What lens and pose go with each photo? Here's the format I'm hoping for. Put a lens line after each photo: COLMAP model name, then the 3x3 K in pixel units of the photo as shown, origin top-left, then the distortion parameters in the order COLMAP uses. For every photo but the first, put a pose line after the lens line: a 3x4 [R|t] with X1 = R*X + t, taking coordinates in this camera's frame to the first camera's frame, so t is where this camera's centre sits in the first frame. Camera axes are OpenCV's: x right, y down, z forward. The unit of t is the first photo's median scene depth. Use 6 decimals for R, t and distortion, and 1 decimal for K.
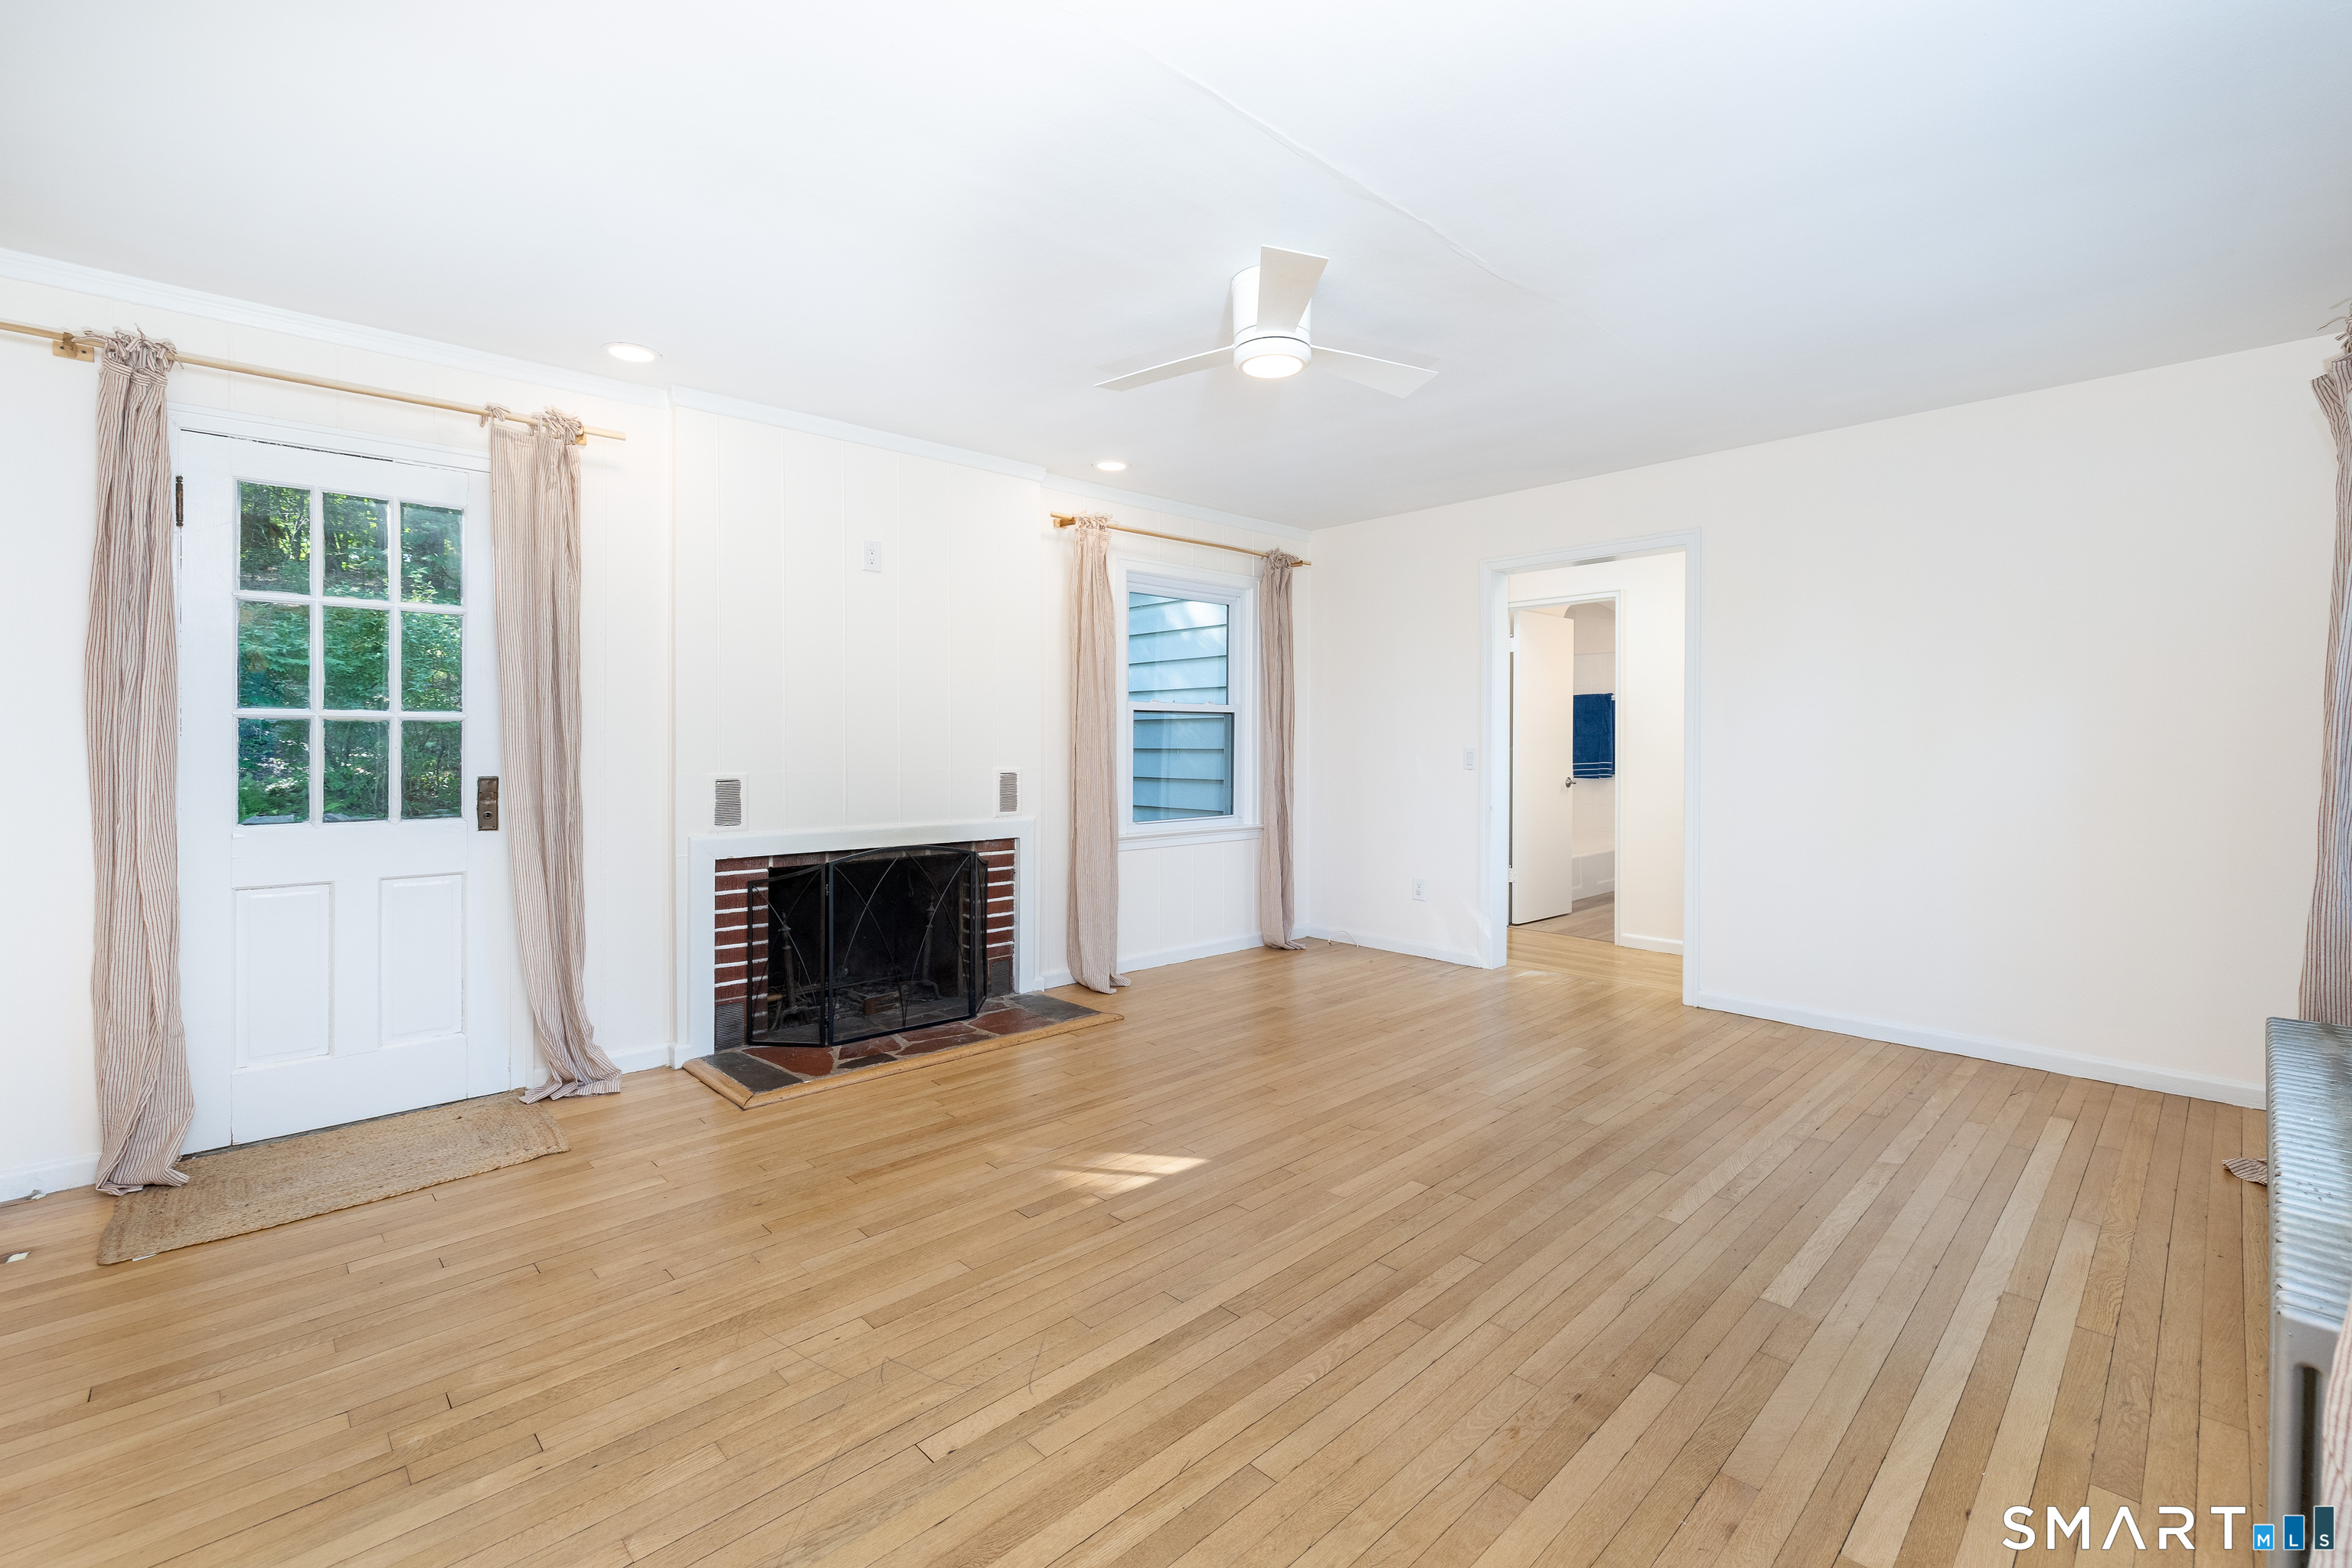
lens RADIAL K [[1003.9, 0, 1173.5], [0, 1003.9, 772.3], [0, 0, 1]] dist [0.001842, -0.000347]
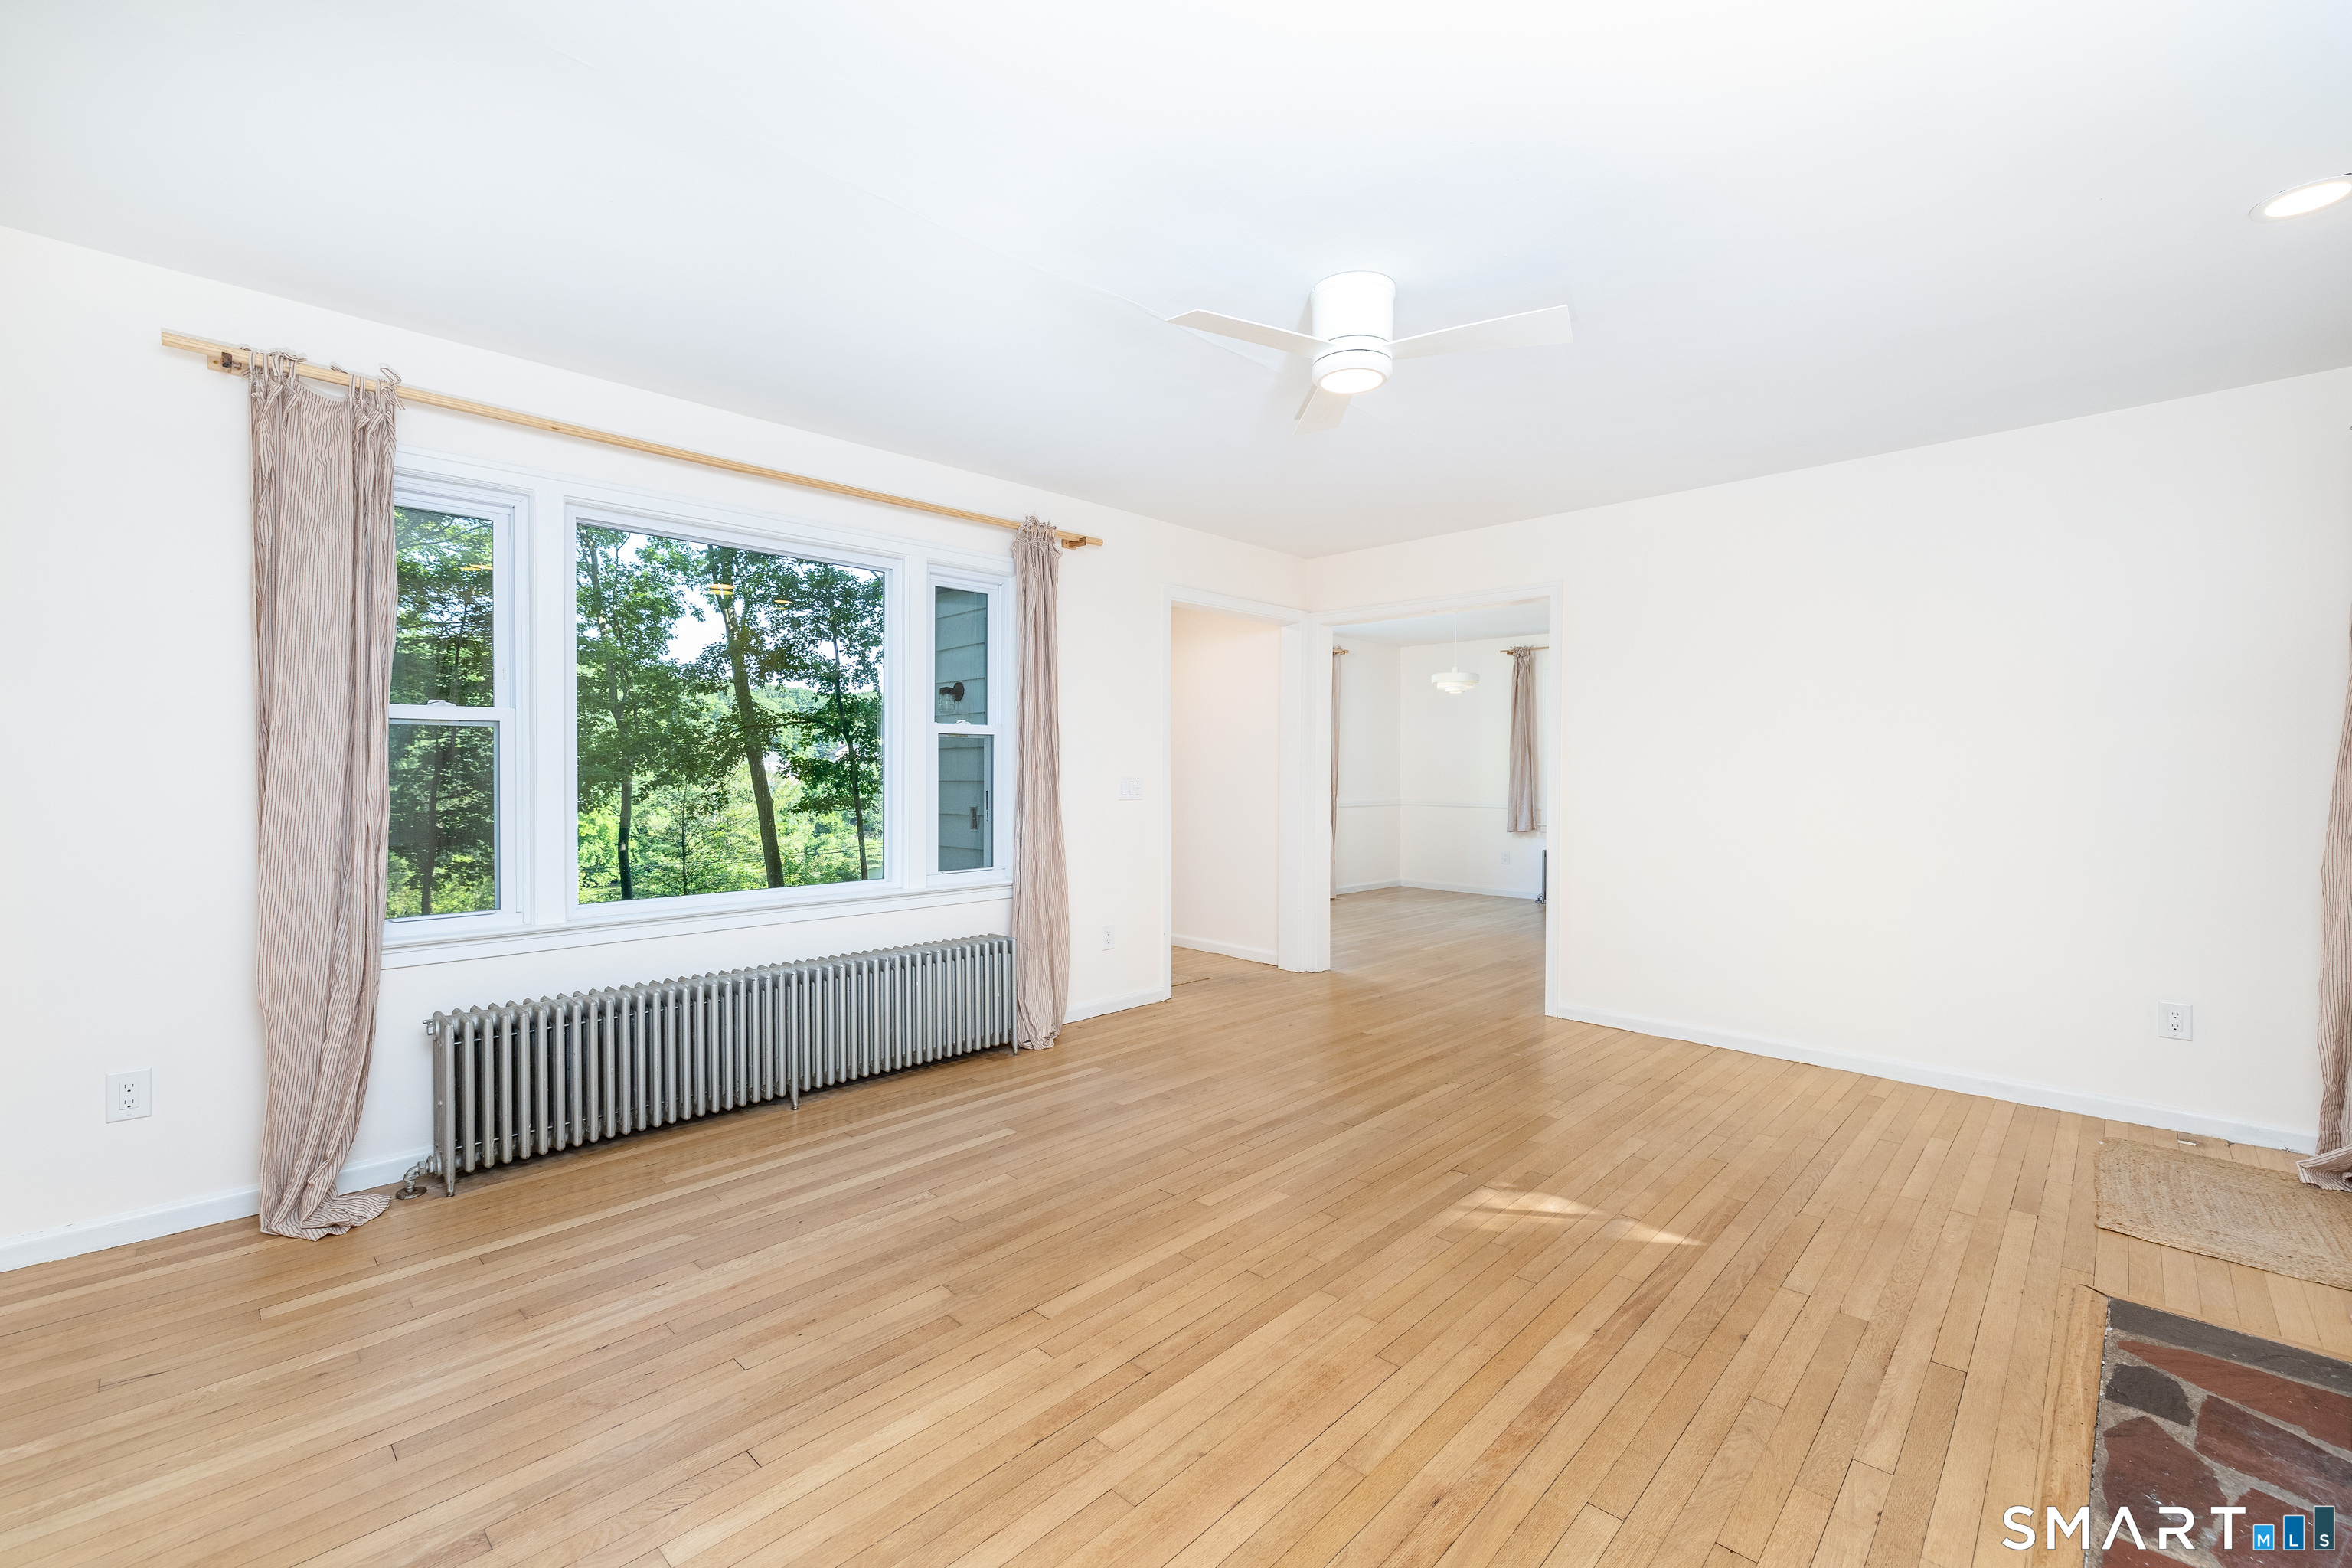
lens RADIAL K [[1003.9, 0, 1173.5], [0, 1003.9, 772.3], [0, 0, 1]] dist [0.001842, -0.000347]
pose [[-0.998992, -0.005626, -0.044535, 0.327974], [-0.007022, 0.999487, 0.031242, -0.075802], [0.044336, 0.031523, -0.998519, 2.050722]]
